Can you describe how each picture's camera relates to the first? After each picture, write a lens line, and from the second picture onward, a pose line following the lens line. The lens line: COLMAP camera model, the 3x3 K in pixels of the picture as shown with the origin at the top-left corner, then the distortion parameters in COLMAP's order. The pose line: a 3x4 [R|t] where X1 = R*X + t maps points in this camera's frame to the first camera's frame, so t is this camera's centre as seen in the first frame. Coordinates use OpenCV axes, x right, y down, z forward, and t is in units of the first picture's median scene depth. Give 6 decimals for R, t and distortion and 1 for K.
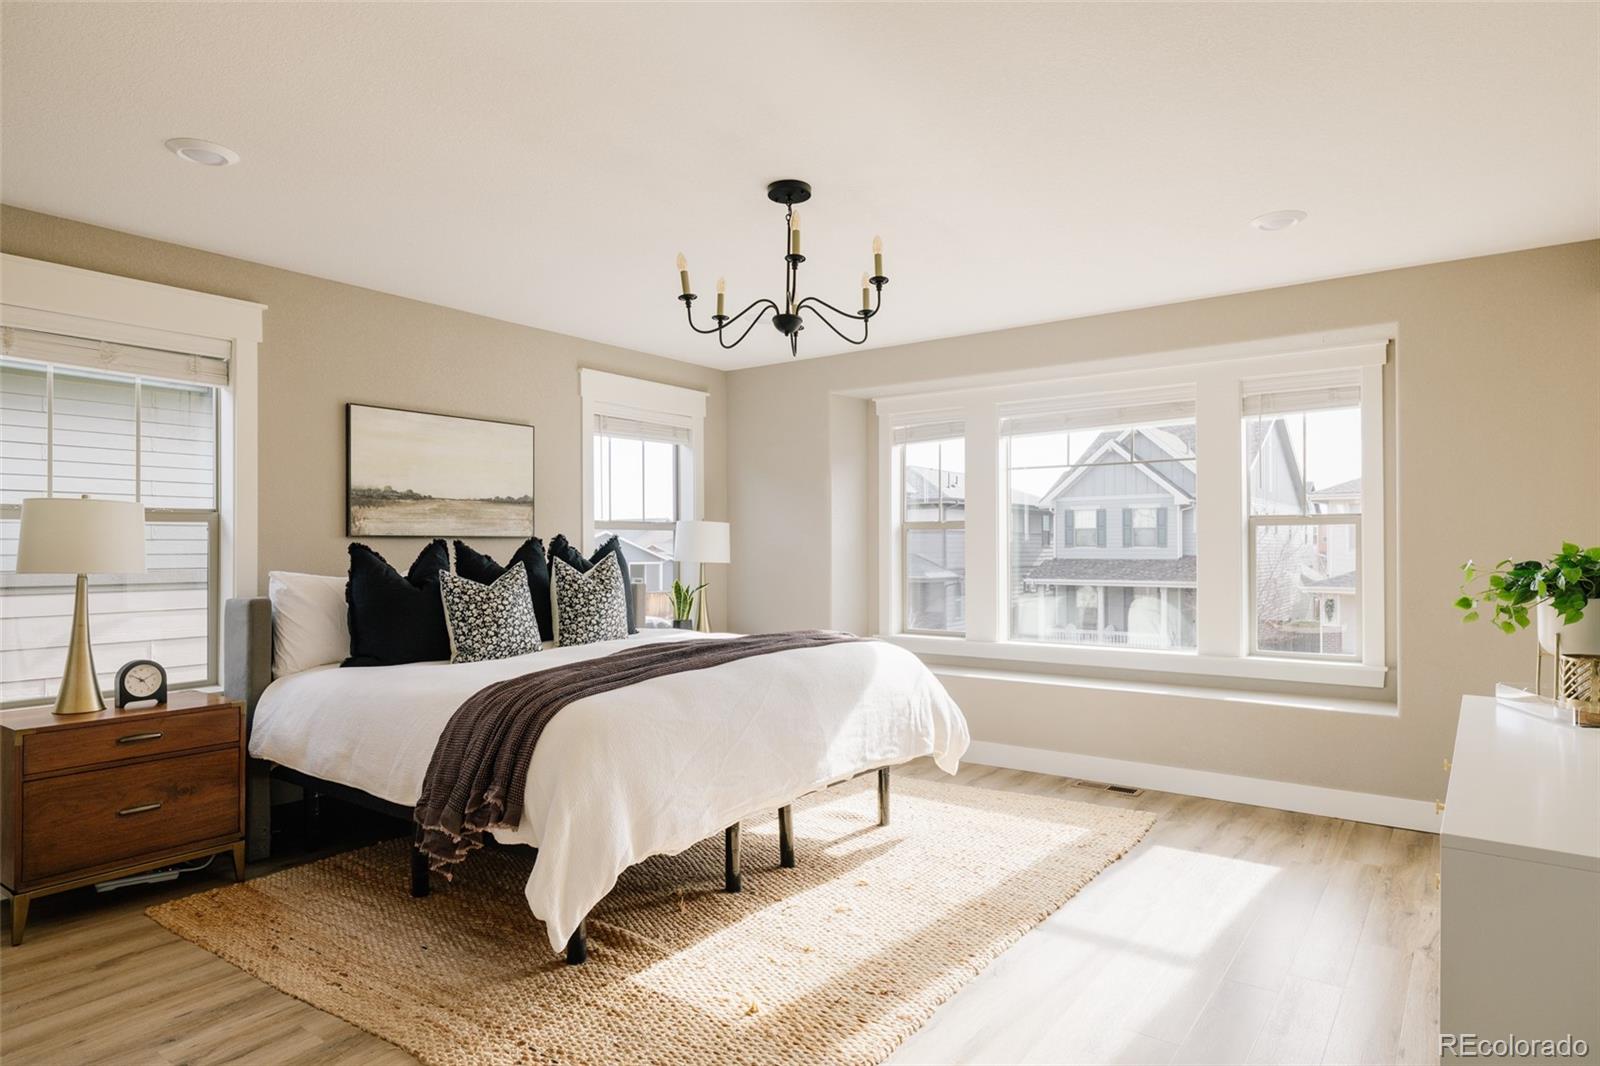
lens RADIAL K [[896.8, 0, 810.4], [0, 896.8, 542.0], [0, 0, 1]] dist [0.002279, 0.001736]
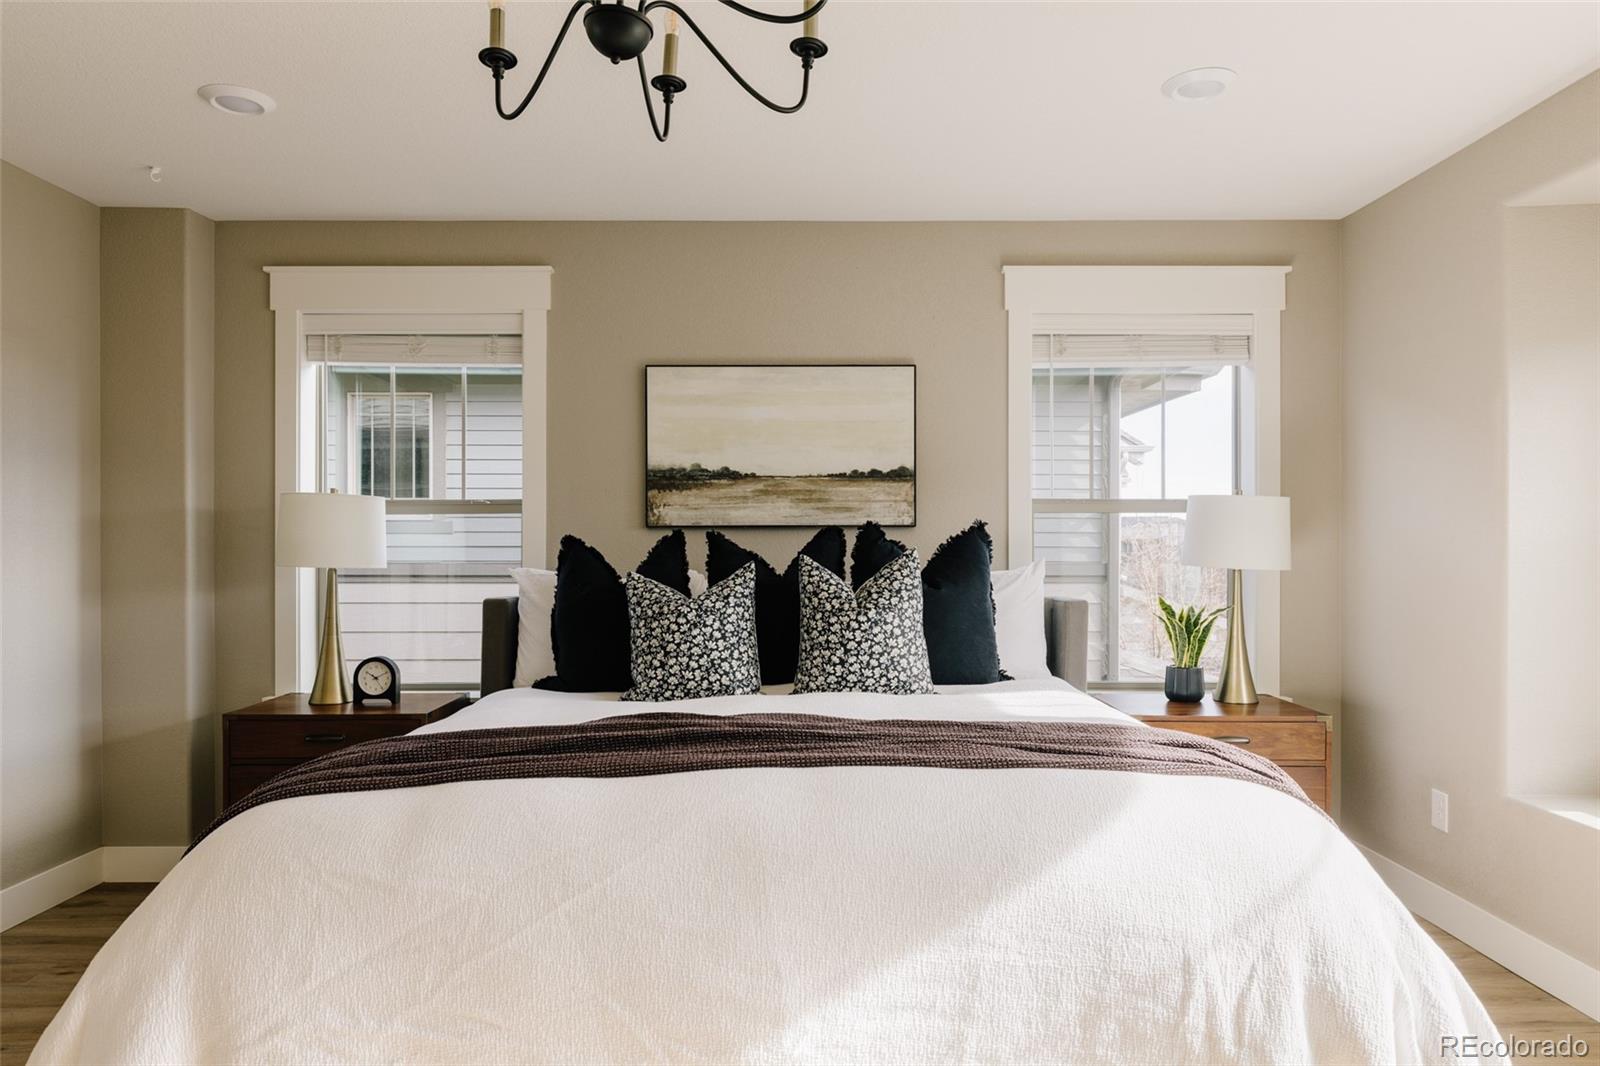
lens RADIAL K [[1005.3, 0, 800.0], [0, 1005.3, 533.0], [0, 0, 1]] dist [0.008086, 0.000217]
pose [[0.596806, -0.004415, -0.802373, 0.311158], [0.004114, 0.999989, -0.002442, 0.001849], [0.802375, -0.001844, 0.596818, 0.559981]]
